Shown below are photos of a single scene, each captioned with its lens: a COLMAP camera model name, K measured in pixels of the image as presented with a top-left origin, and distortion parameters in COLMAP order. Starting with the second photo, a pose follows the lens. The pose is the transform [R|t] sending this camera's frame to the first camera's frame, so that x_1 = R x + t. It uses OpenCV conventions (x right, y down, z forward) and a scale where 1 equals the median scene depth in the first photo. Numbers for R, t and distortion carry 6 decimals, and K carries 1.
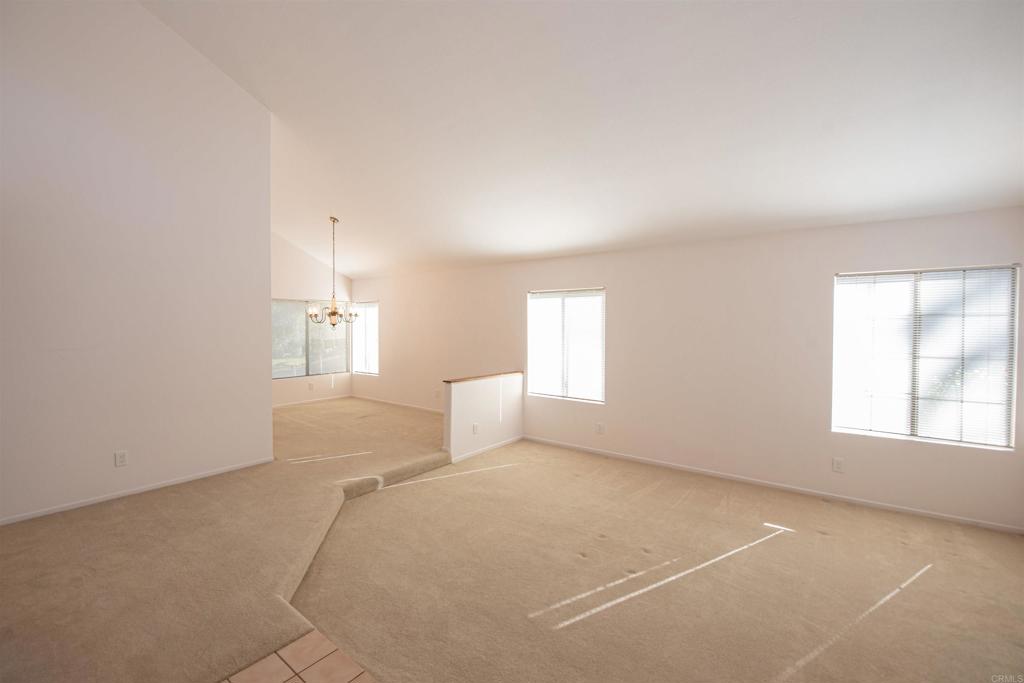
lens RADIAL K [[427.7, 0, 498.0], [0, 427.7, 332.4], [0, 0, 1]] dist [-0.014058, -0.002182]
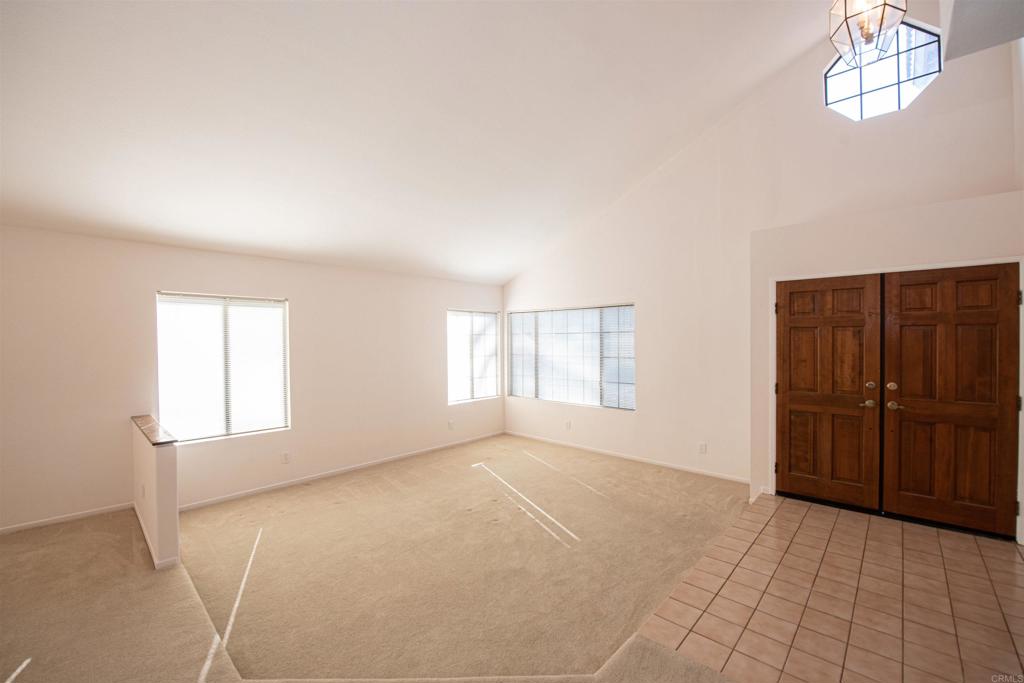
lens RADIAL K [[427.7, 0, 505.8], [0, 427.7, 343.6], [0, 0, 1]] dist [-0.014058, -0.002182]
pose [[0.081610, -0.008235, 0.996630, -0.603235], [0.023291, 0.999709, 0.006353, -0.006867], [-0.996392, 0.022694, 0.081778, 0.467203]]
